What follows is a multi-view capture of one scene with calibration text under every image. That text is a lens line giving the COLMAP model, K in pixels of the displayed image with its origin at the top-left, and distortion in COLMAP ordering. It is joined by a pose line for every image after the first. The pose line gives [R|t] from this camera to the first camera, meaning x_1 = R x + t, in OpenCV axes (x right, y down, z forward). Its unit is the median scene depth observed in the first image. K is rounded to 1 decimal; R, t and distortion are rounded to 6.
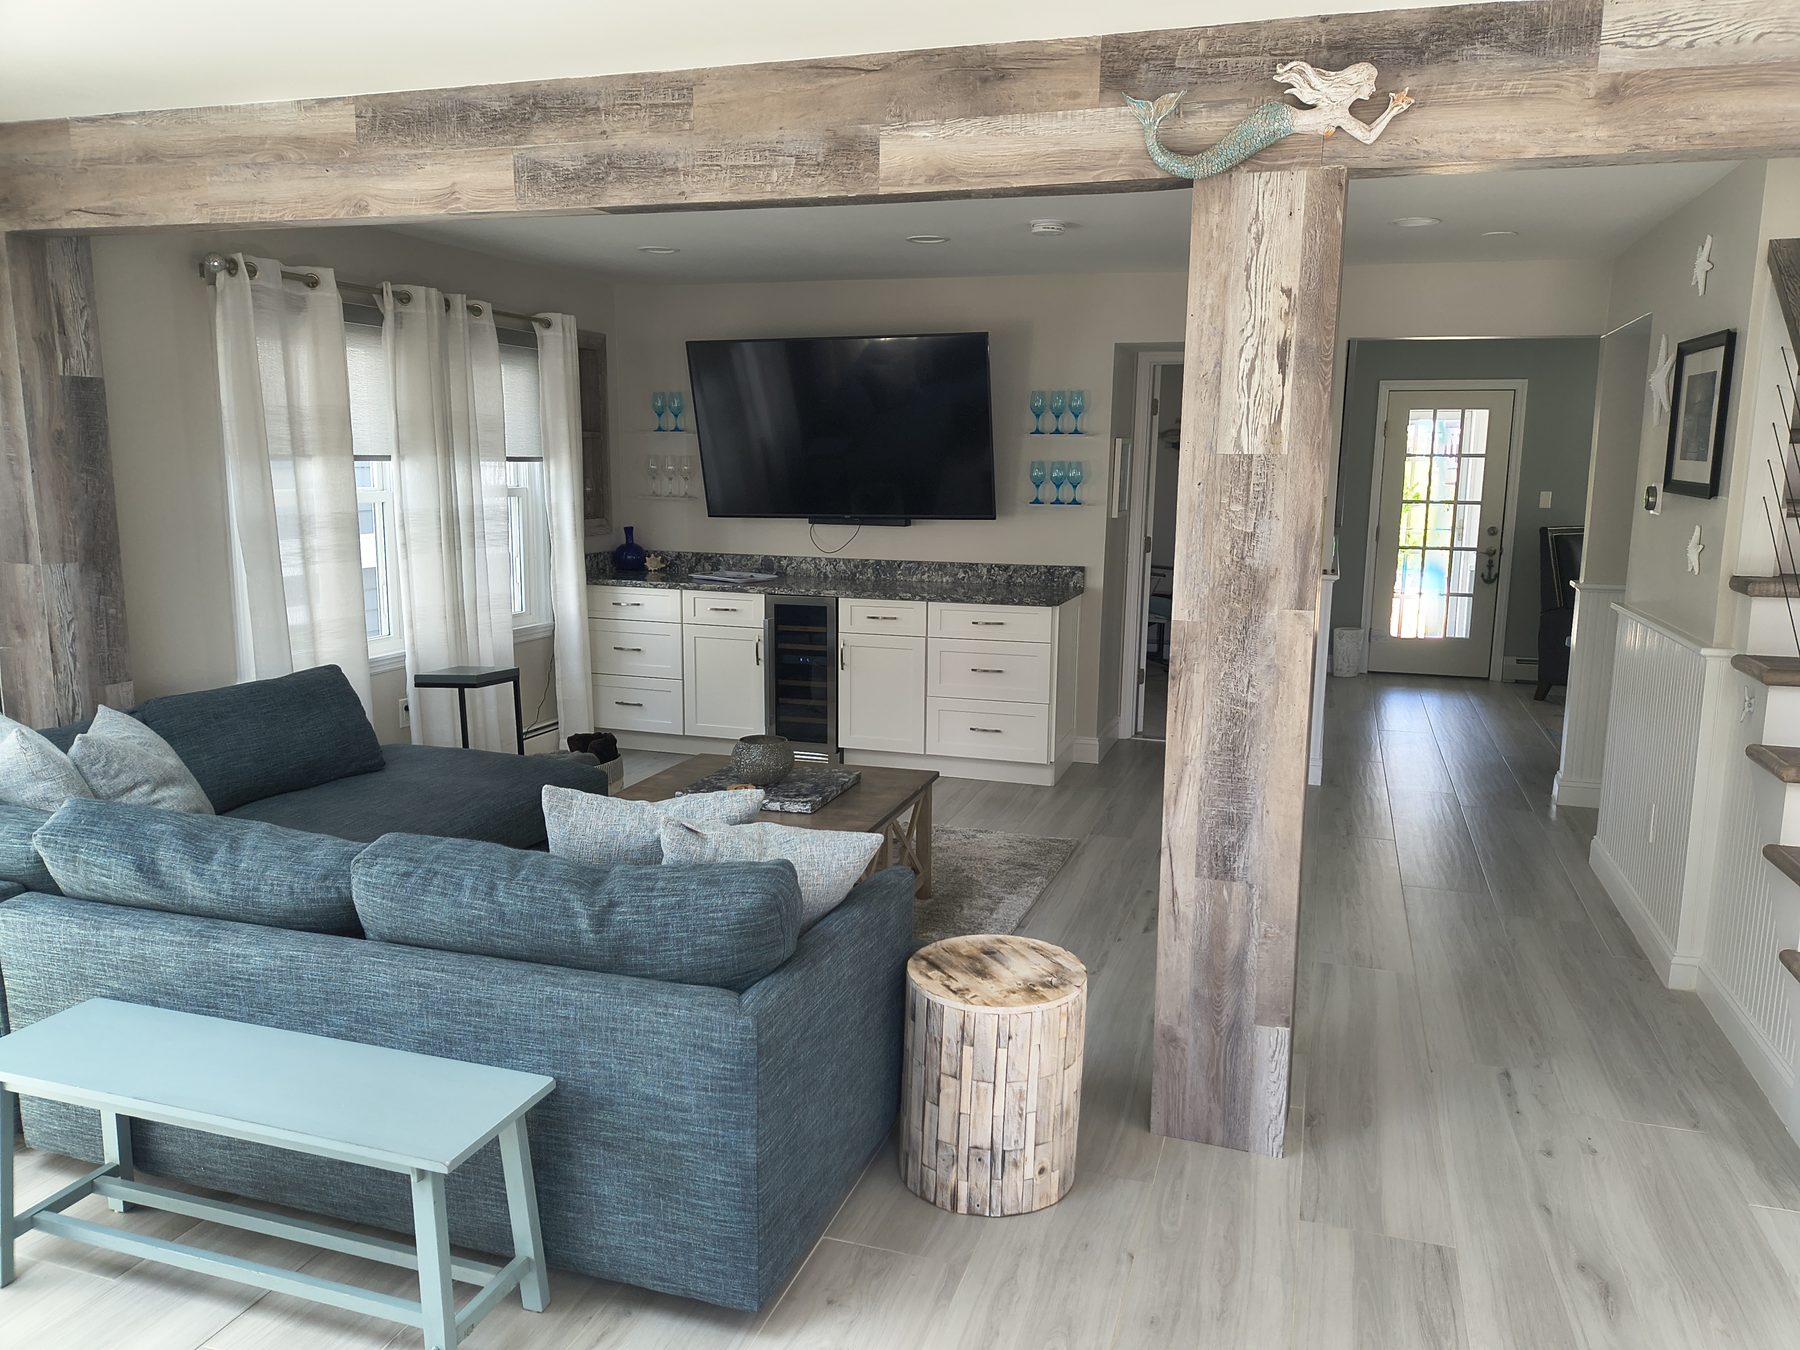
lens RADIAL K [[1316.8, 0, 877.2], [0, 1316.8, 676.4], [0, 0, 1]] dist [0.110817, -0.136324]
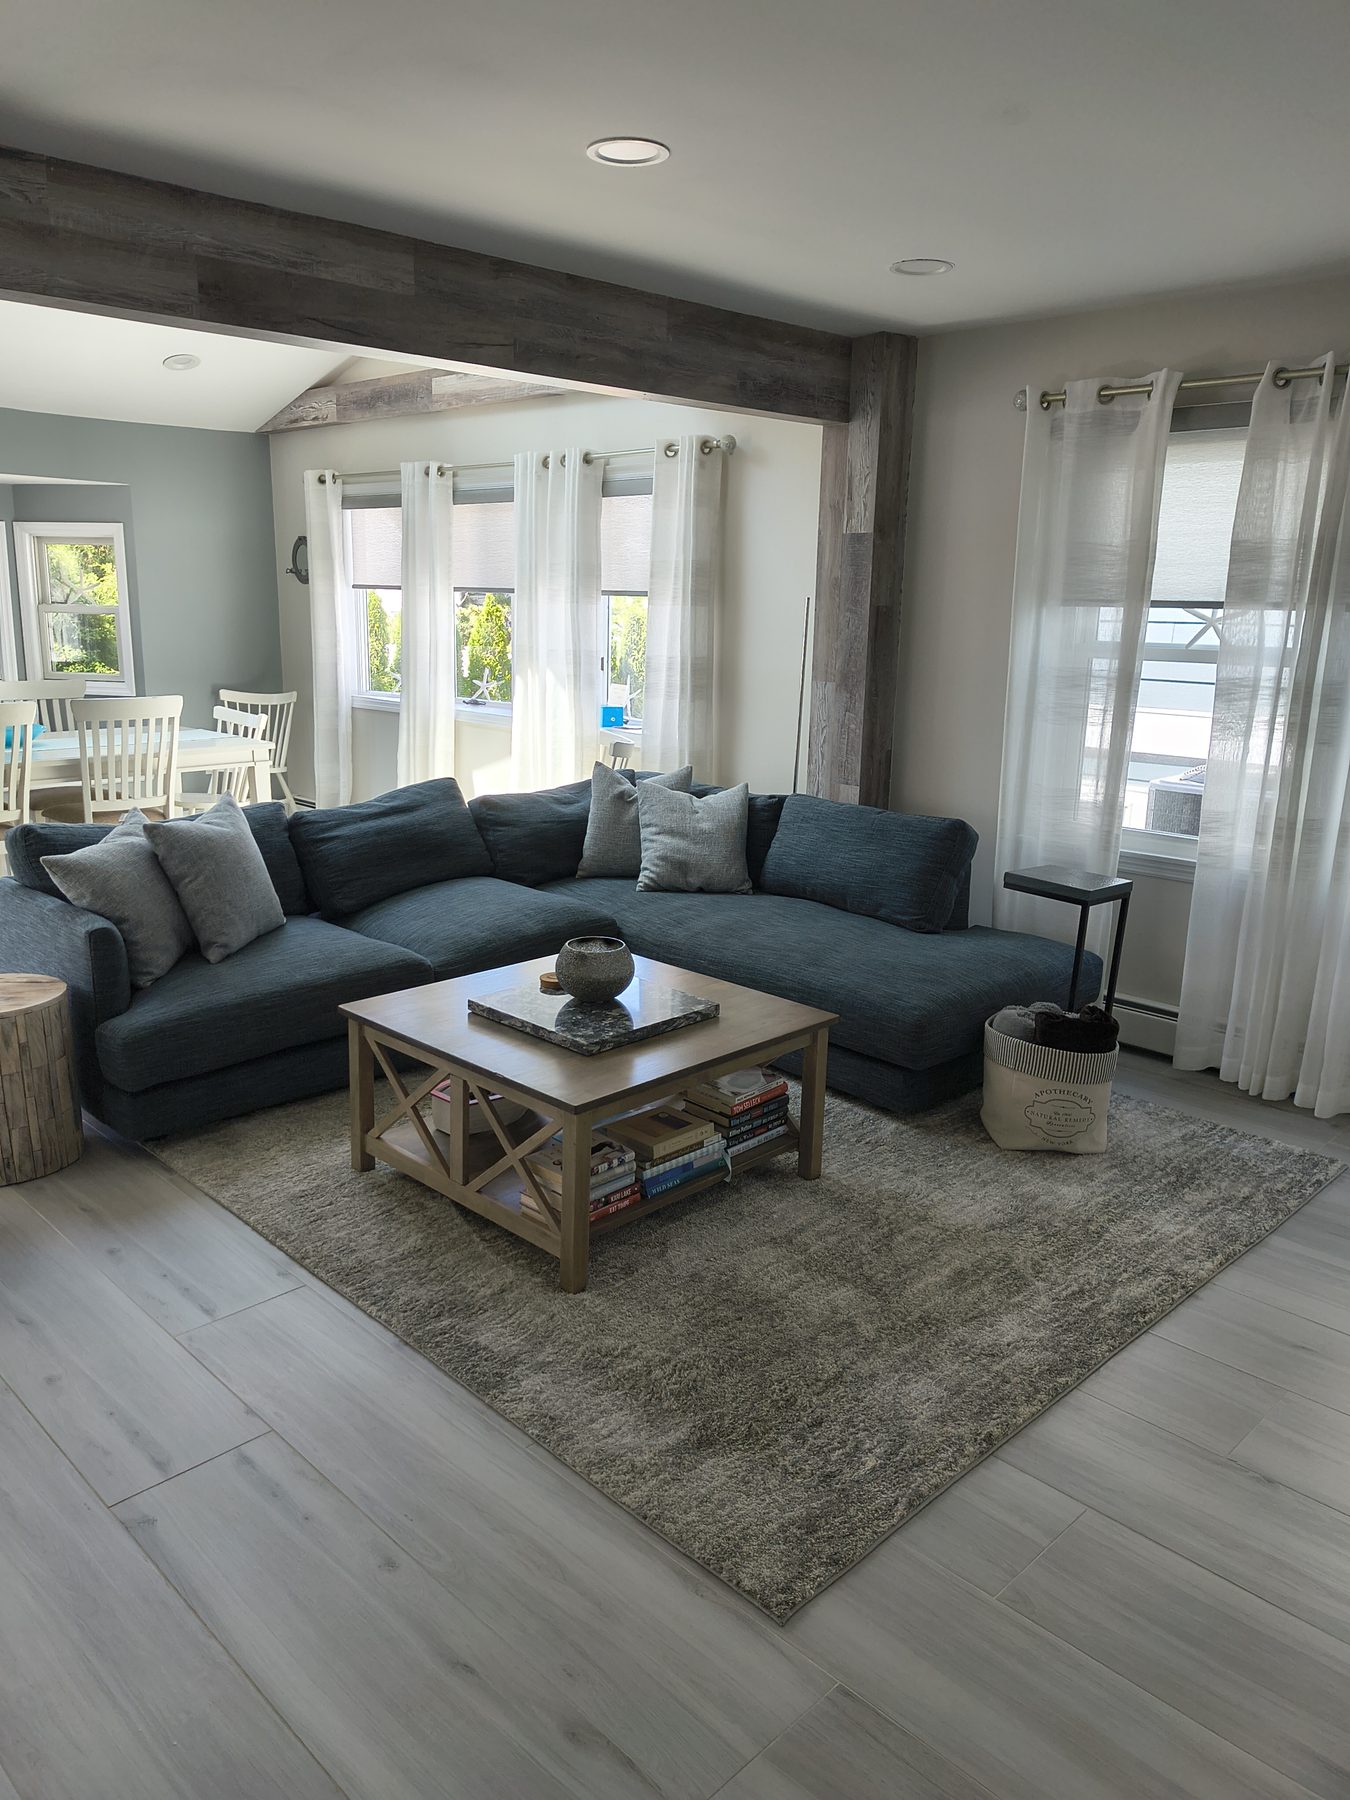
lens RADIAL K [[1316.8, 0, 678.3], [0, 1316.8, 890.3], [0, 0, 1]] dist [0.110817, -0.136324]
pose [[-0.444068, 0.194683, -0.874587, 0.623531], [-0.171550, 0.939577, 0.296254, -0.250700], [0.879417, 0.281592, -0.383838, 1.432913]]
